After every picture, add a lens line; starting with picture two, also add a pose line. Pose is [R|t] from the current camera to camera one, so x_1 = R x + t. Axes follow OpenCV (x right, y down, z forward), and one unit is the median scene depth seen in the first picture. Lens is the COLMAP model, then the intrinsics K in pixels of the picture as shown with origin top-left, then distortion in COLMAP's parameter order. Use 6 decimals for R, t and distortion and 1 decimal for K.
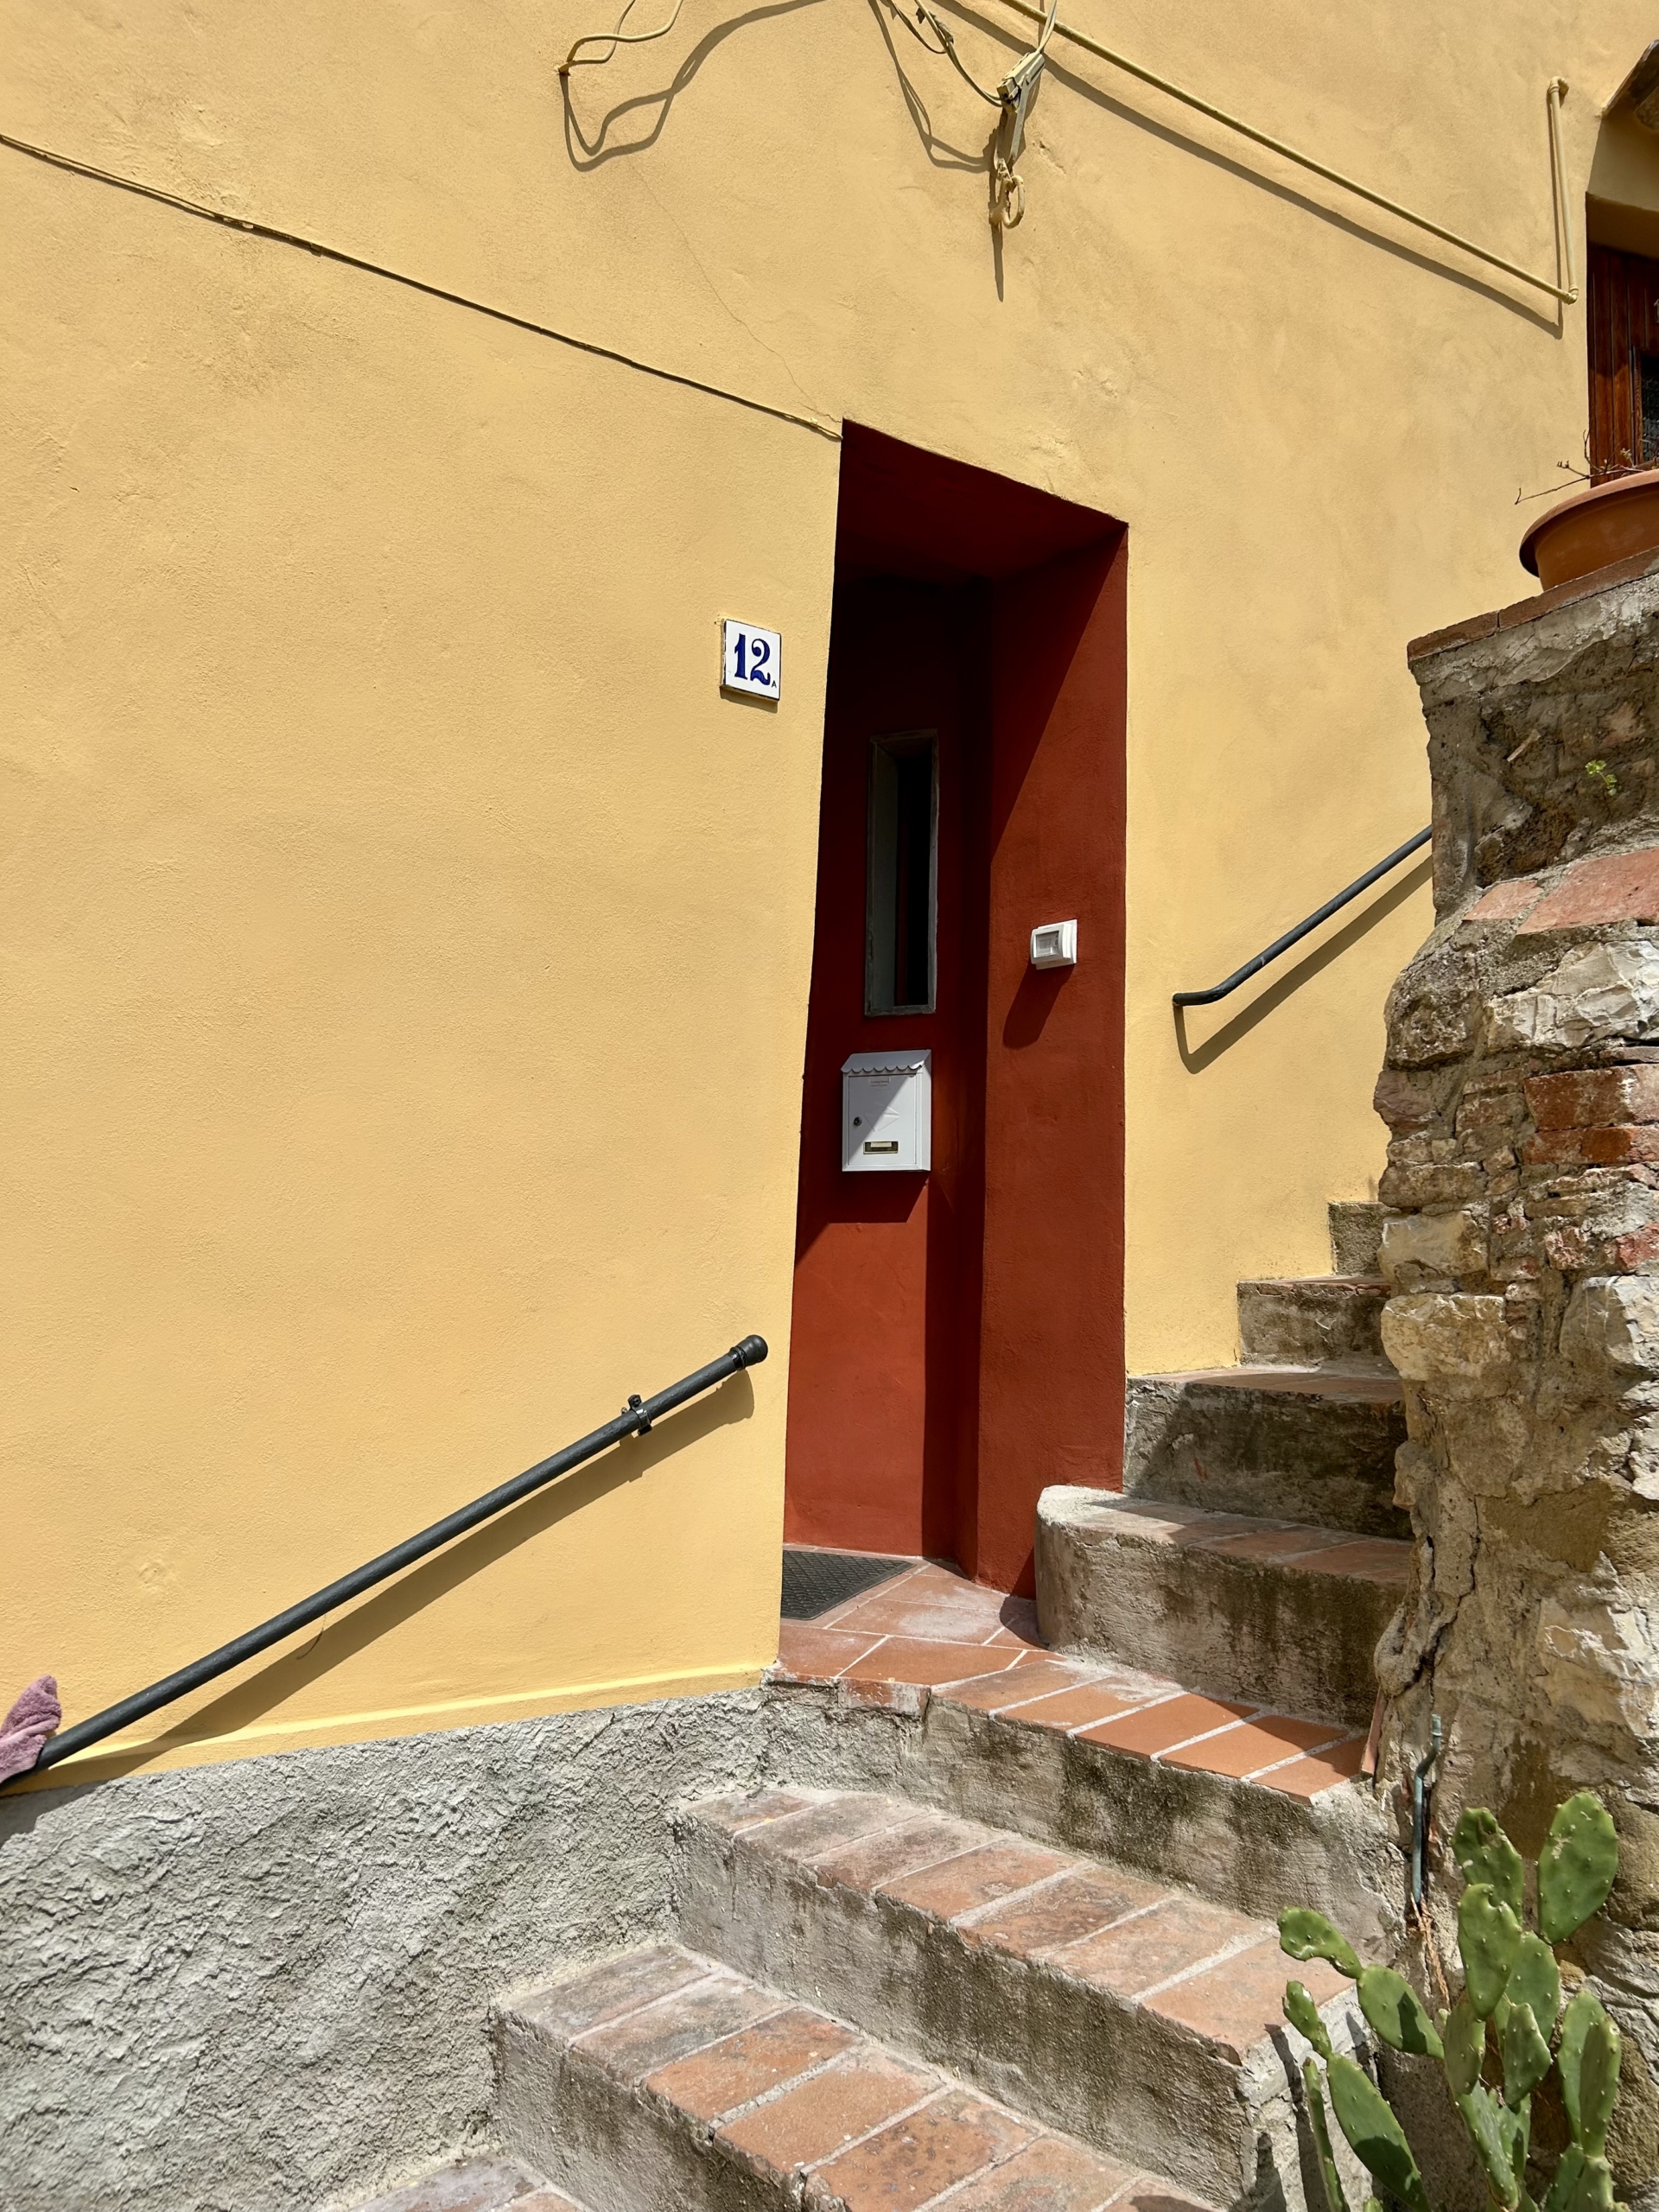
lens RADIAL K [[1675.8, 0, 829.5], [0, 1675.8, 1106.0], [0, 0, 1]] dist [0.033177, -0.002616]
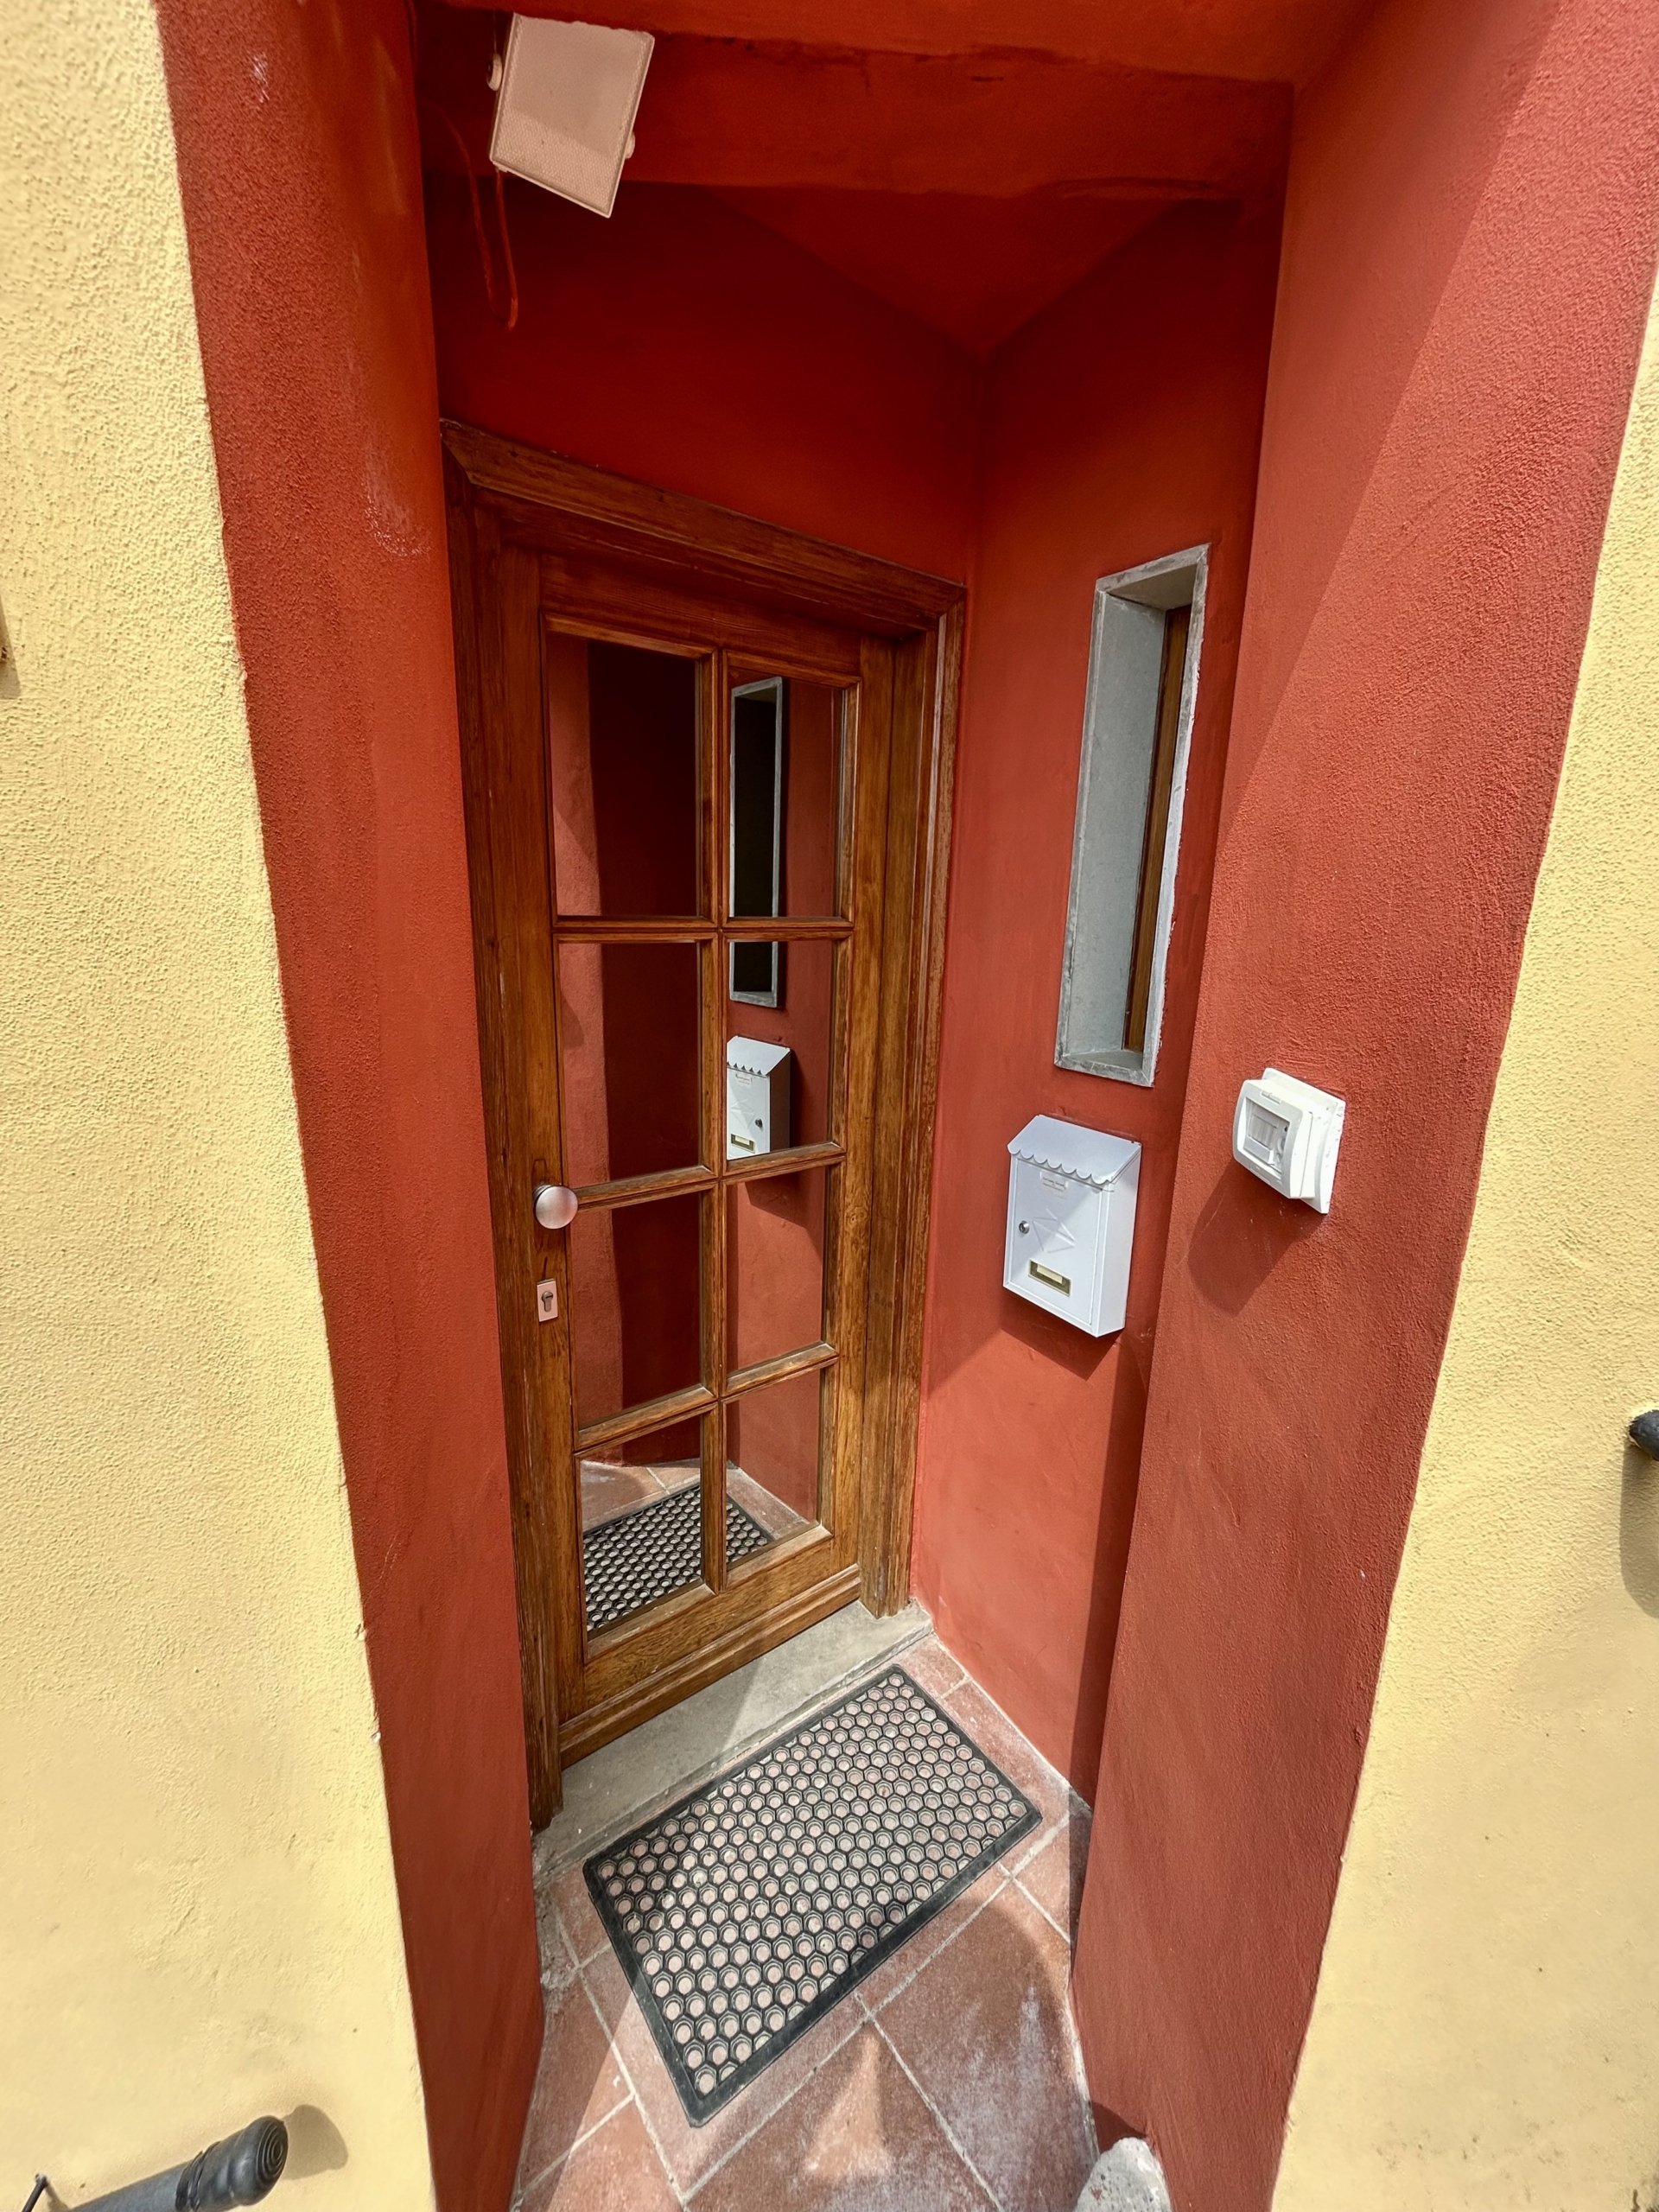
lens RADIAL K [[898.3, 0, 825.7], [0, 898.3, 1099.5], [0, 0, 1]] dist [-0.000354, -0.000416]
pose [[0.837932, 0.123313, -0.531662, 0.156855], [0.046372, 0.954532, 0.294479, -0.173904], [0.543802, -0.271408, 0.794114, 0.785348]]
